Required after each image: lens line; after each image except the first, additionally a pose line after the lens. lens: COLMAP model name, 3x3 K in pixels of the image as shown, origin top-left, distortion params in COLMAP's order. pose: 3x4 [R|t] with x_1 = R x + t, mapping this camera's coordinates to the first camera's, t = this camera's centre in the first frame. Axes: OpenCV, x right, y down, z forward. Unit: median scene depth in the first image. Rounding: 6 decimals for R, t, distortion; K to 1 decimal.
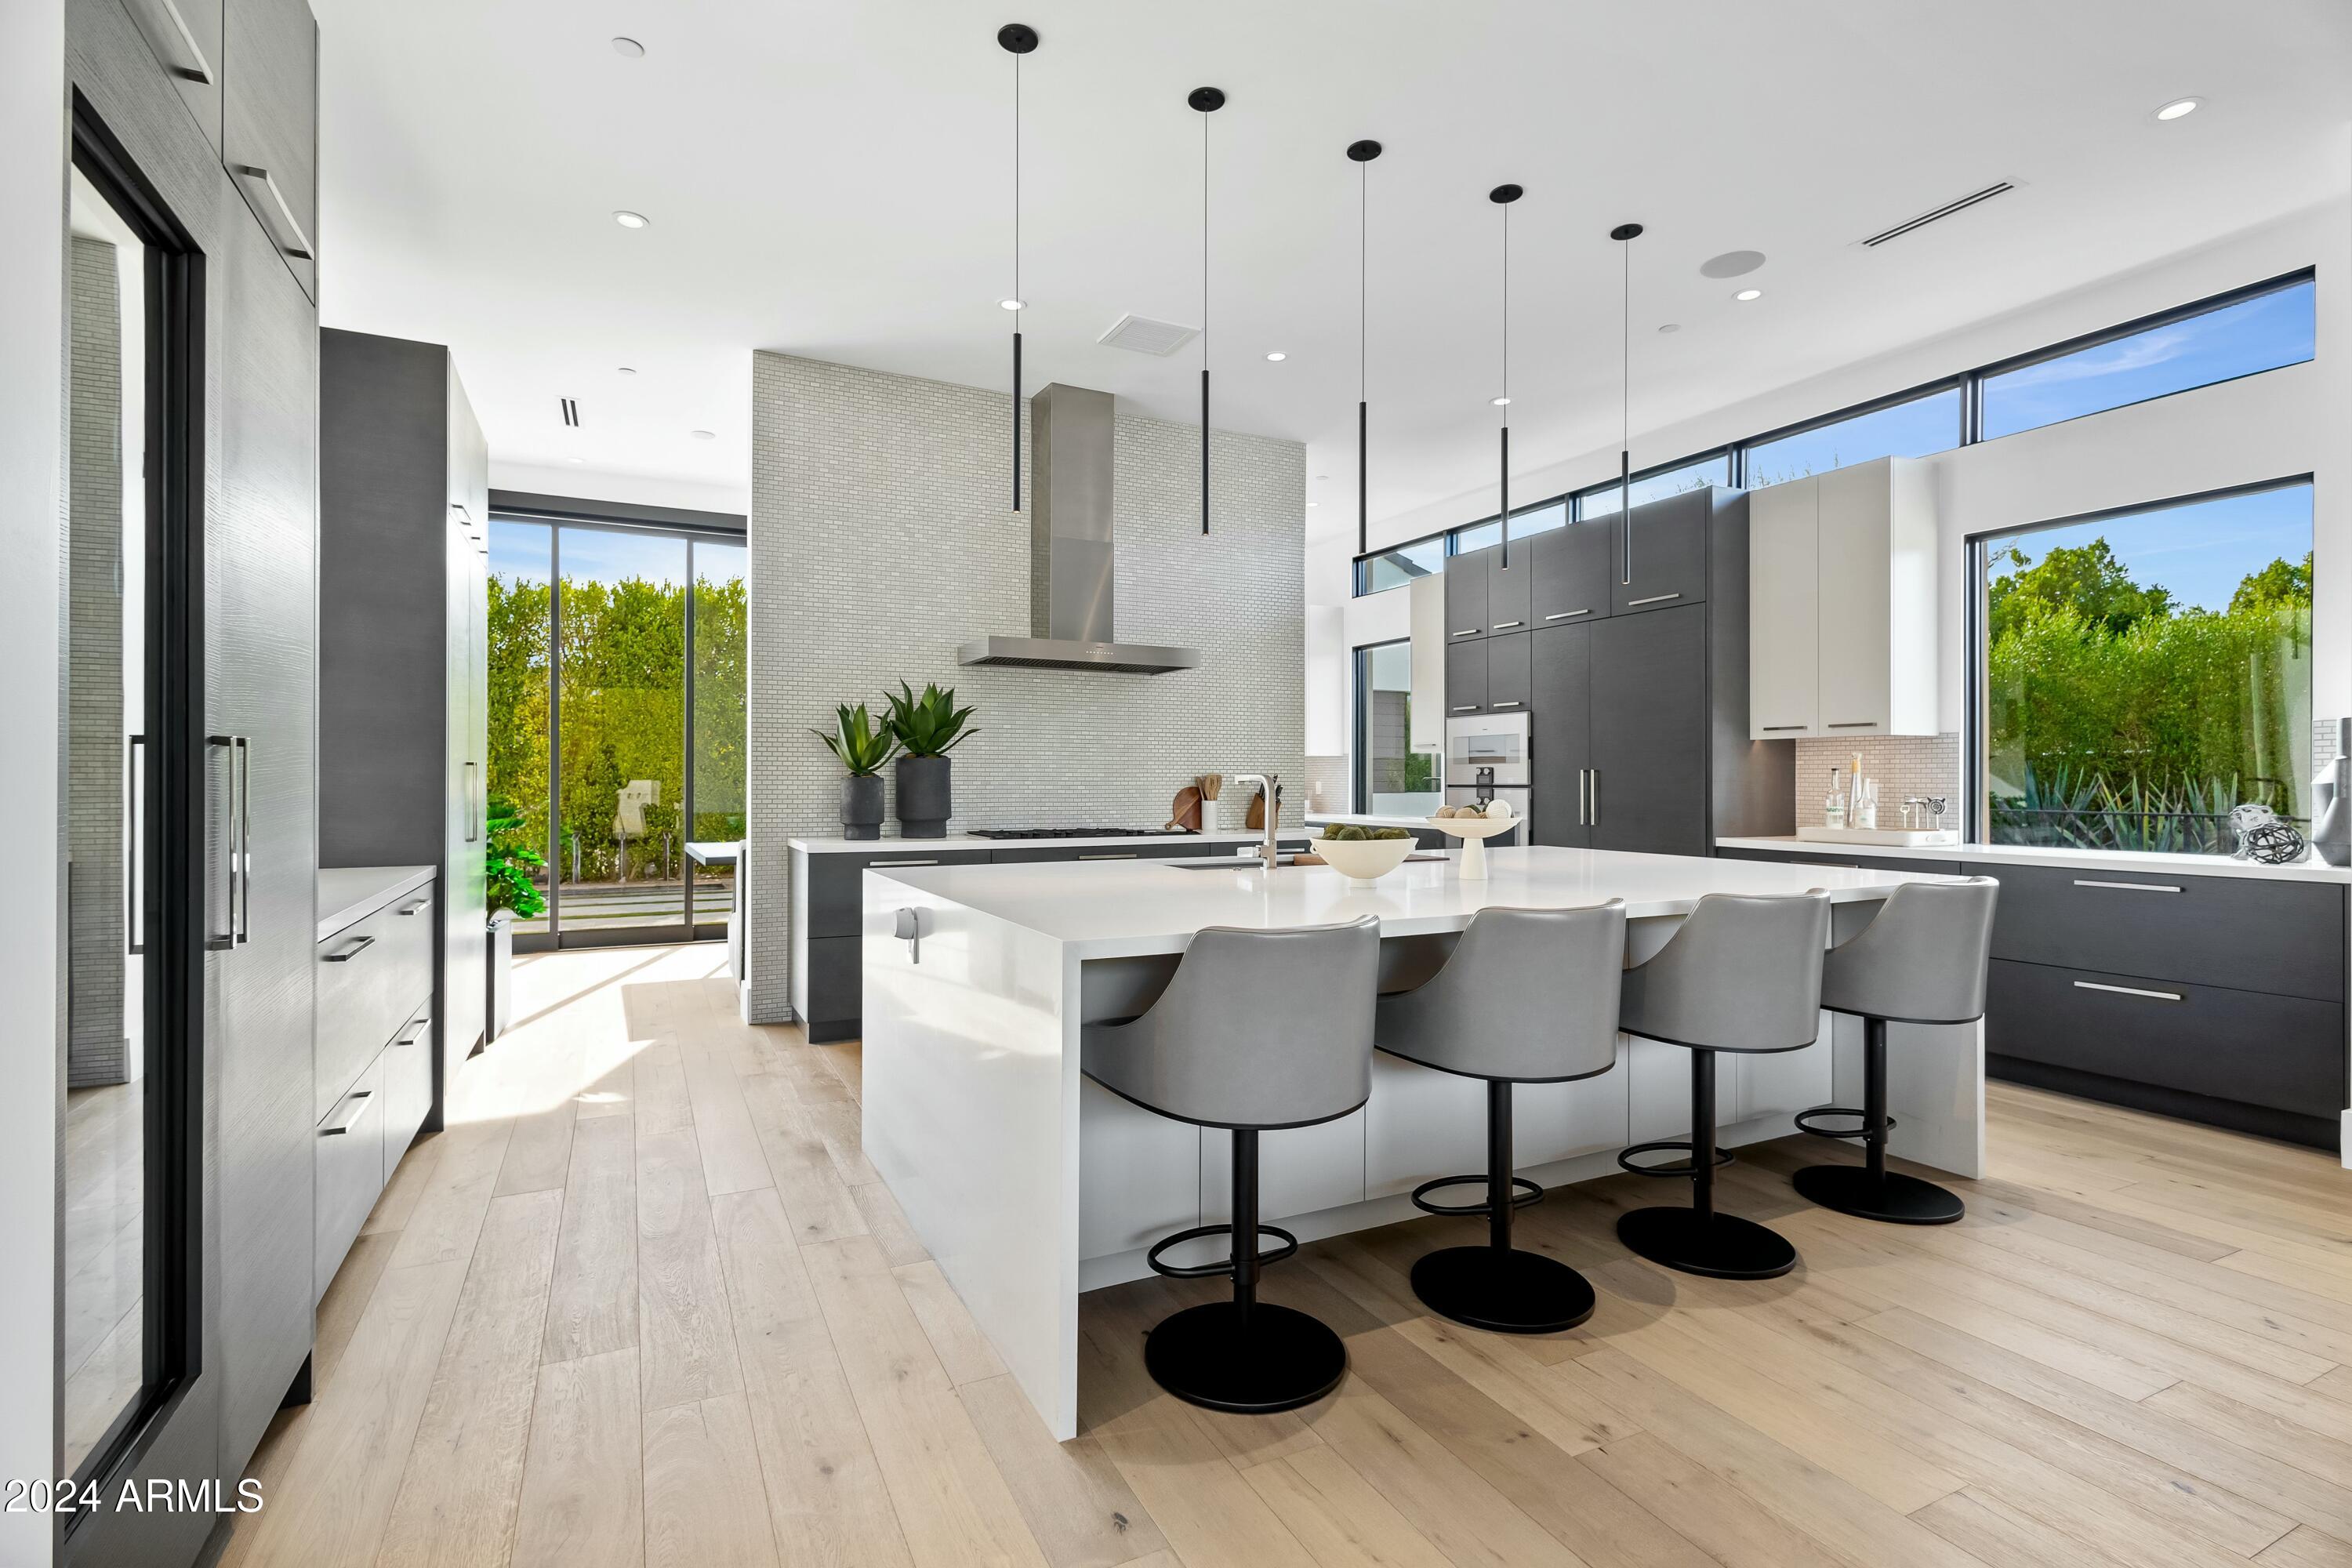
lens RADIAL K [[1094.7, 0, 1176.0], [0, 1094.7, 784.0], [0, 0, 1]] dist [0.004166, 0.000120]
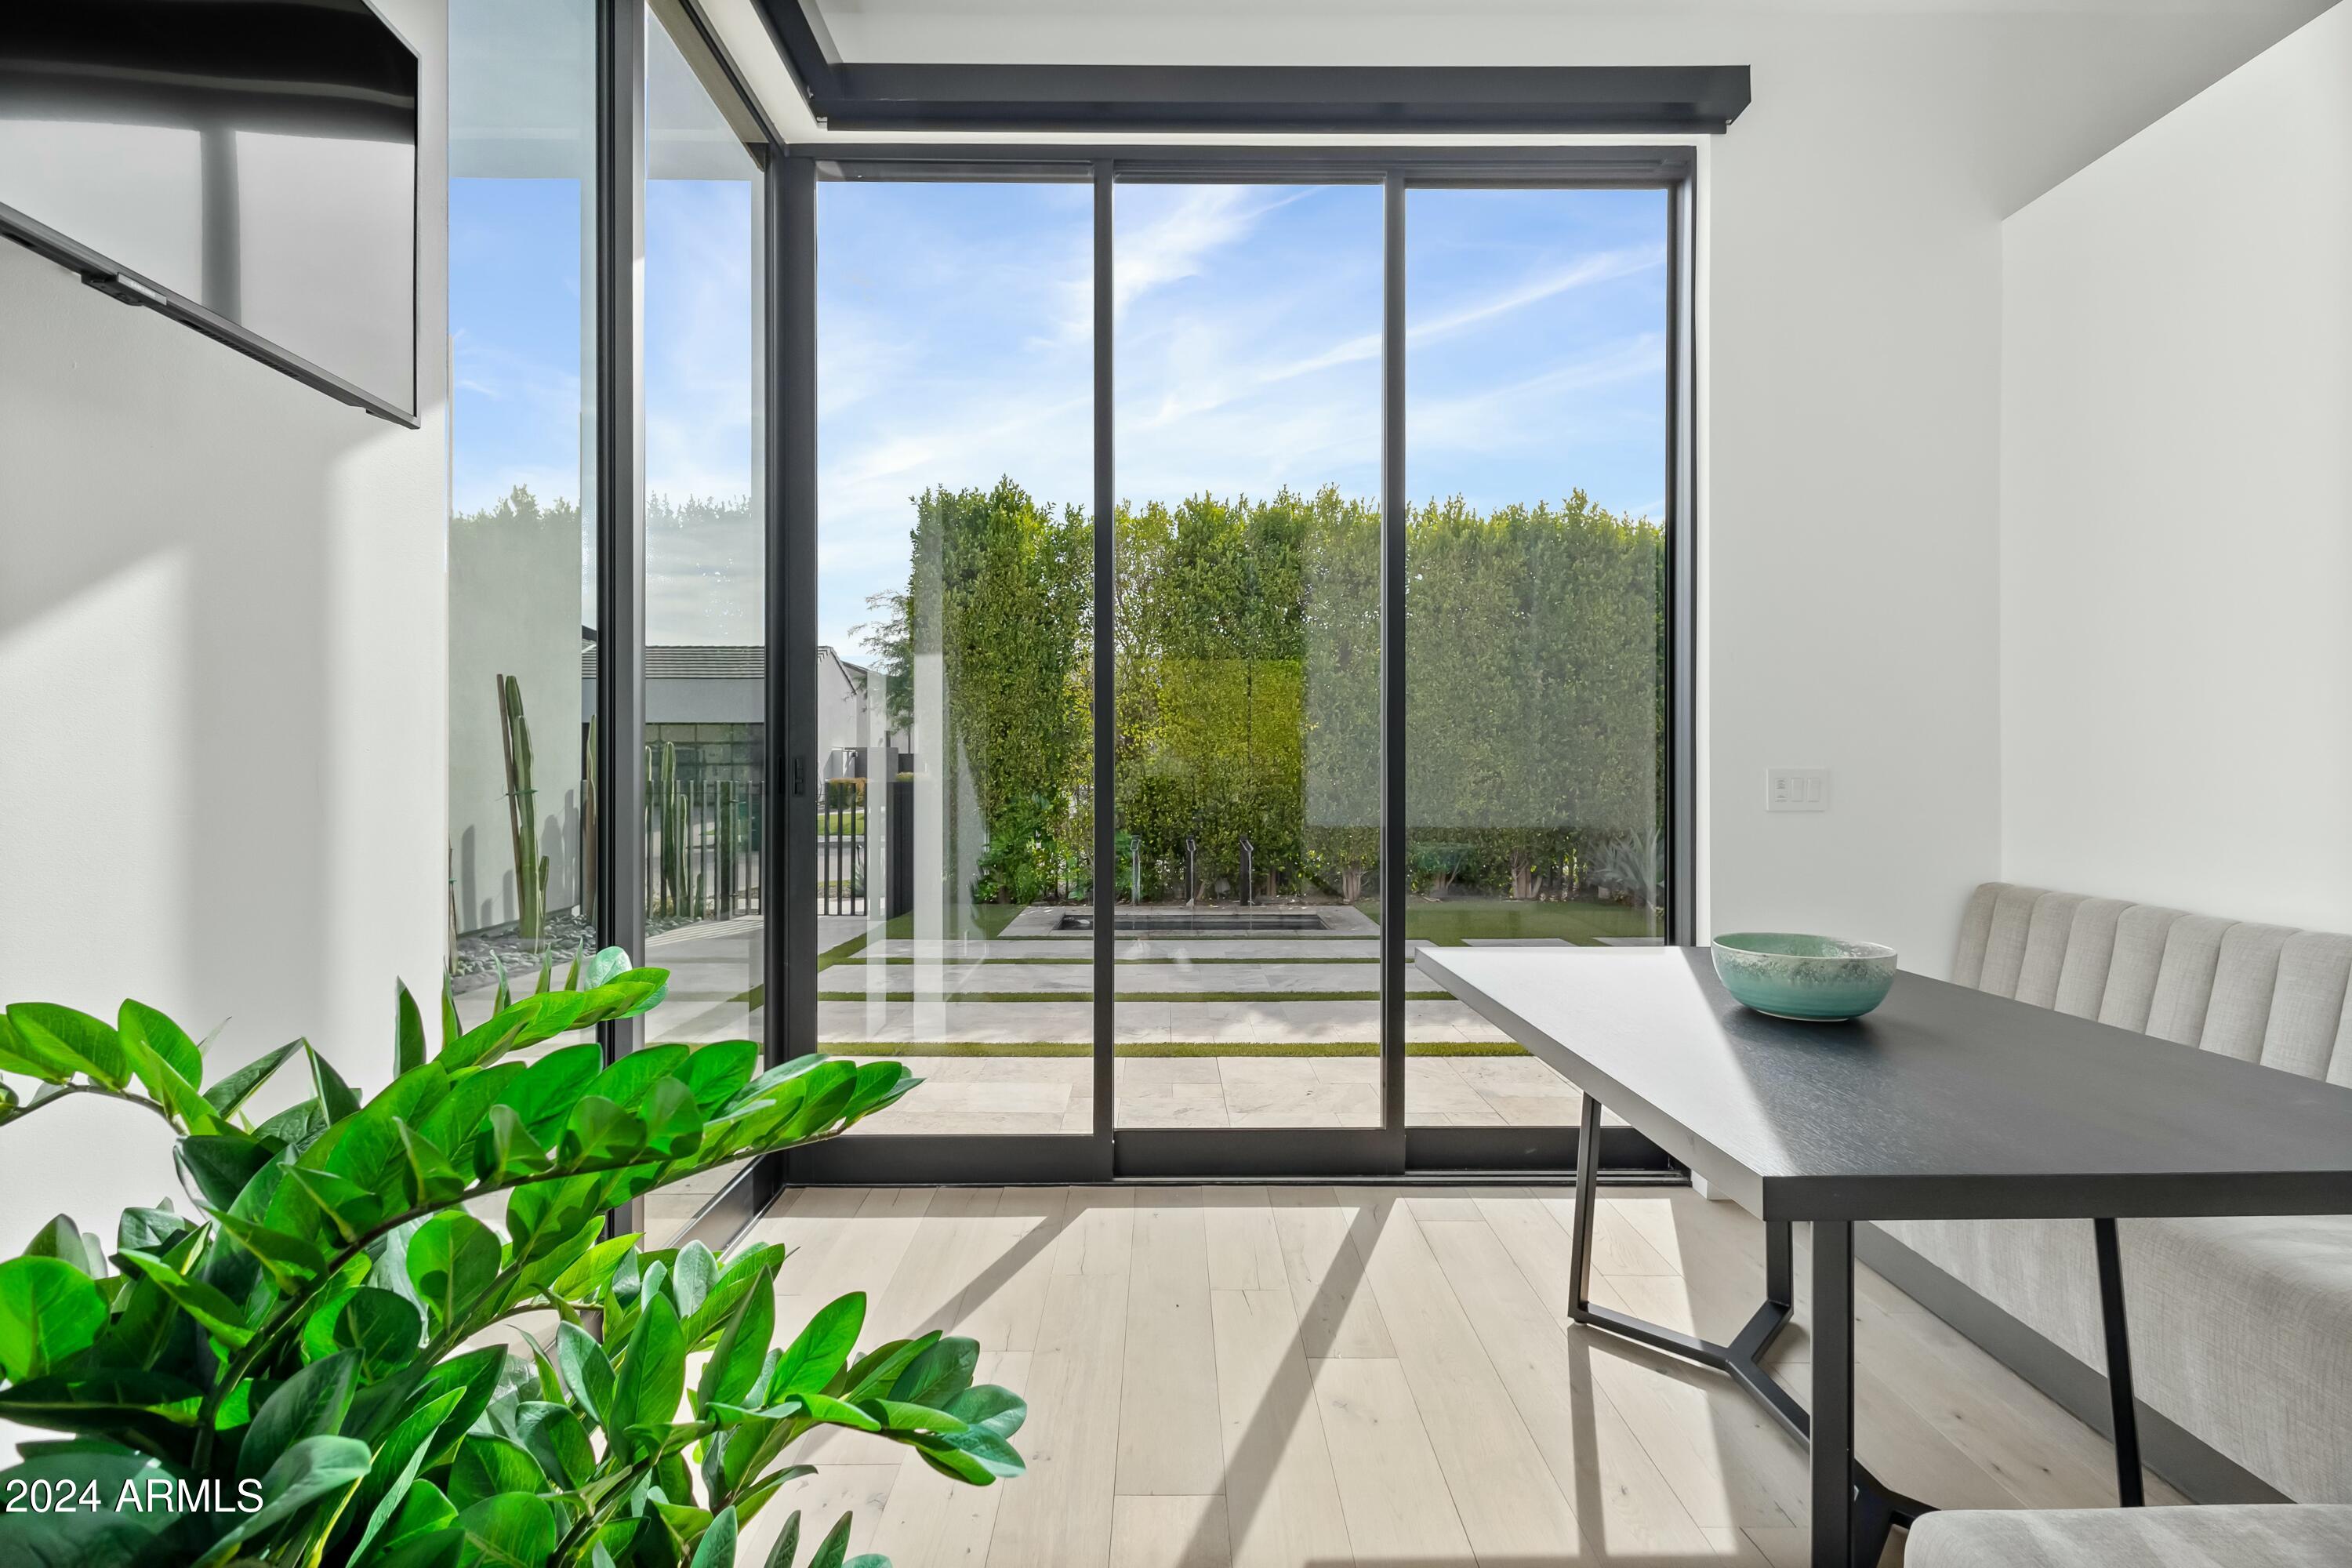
lens RADIAL K [[1117.1, 0, 1154.2], [0, 1117.1, 764.1], [0, 0, 1]] dist [0.011133, -0.000661]
pose [[0.887651, -0.005081, -0.460489, -0.463177], [0.002755, 0.999980, -0.005722, -0.005336], [0.460509, 0.003811, 0.887647, 0.825414]]
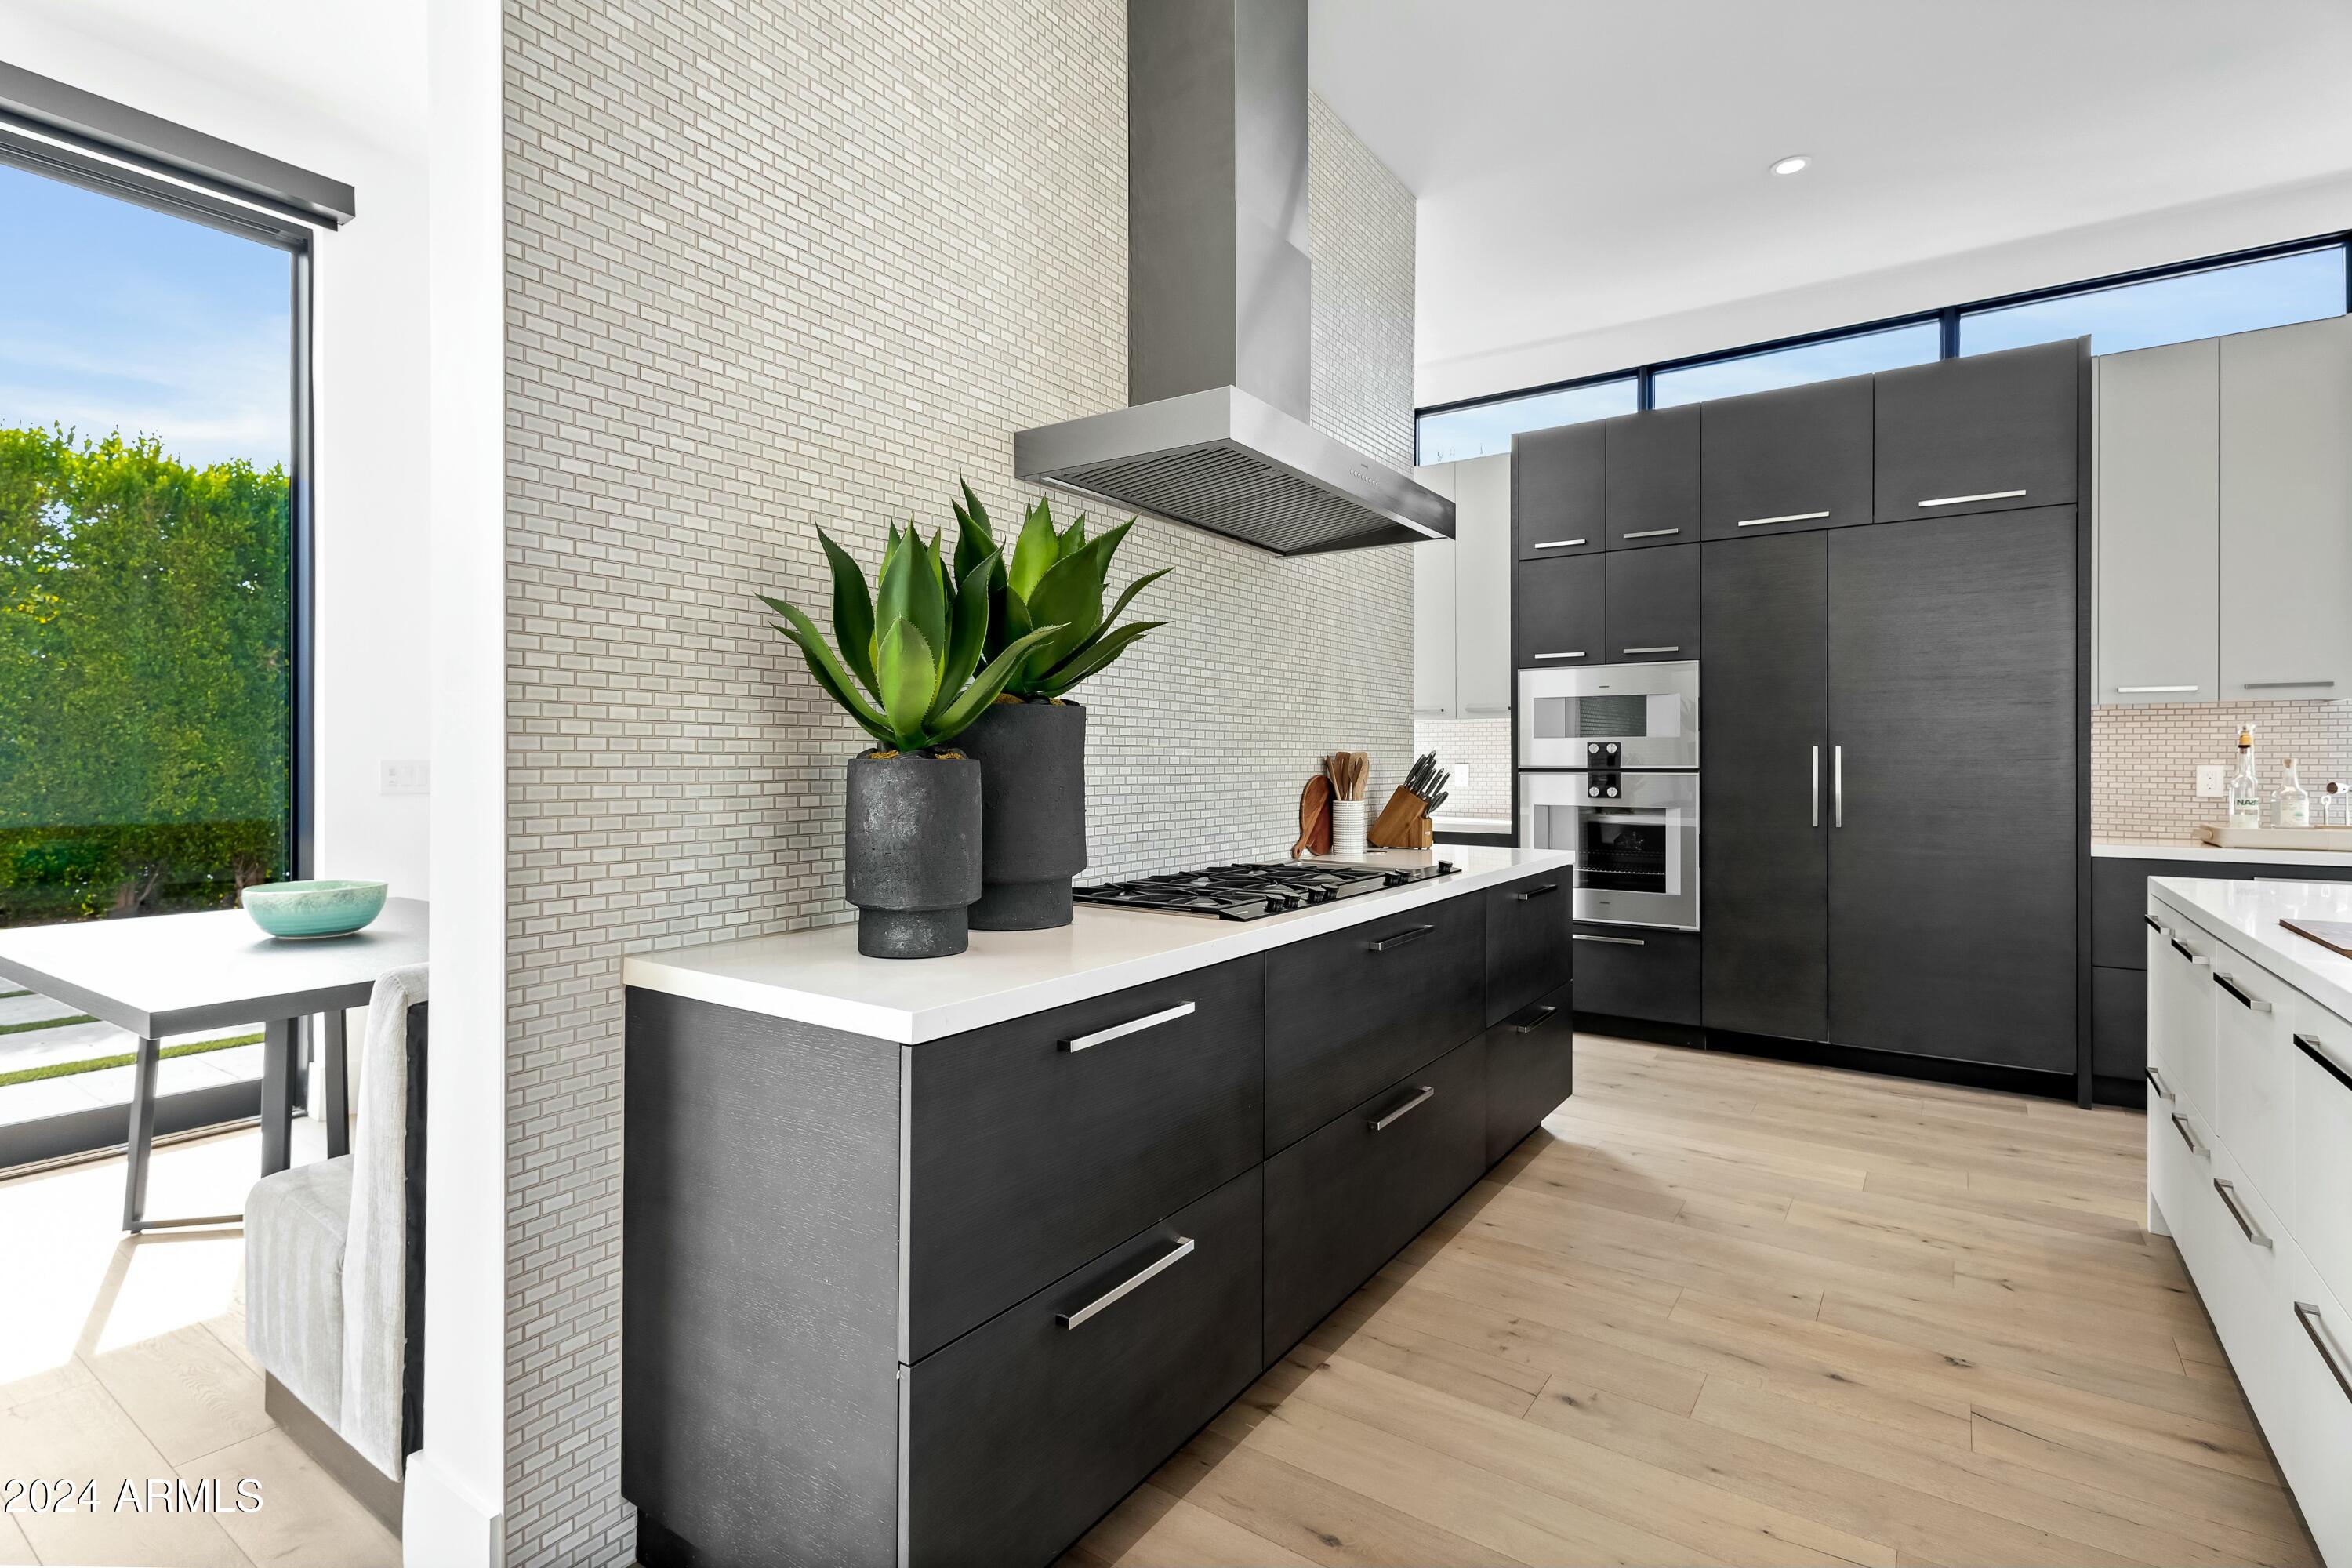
lens RADIAL K [[1117.1, 0, 1154.2], [0, 1117.1, 764.1], [0, 0, 1]] dist [0.011133, -0.000661]
pose [[0.882637, -0.002099, 0.470051, -0.360762], [0.000920, 0.999996, 0.002739, -0.004299], [-0.470055, -0.001985, 0.882635, 0.639867]]
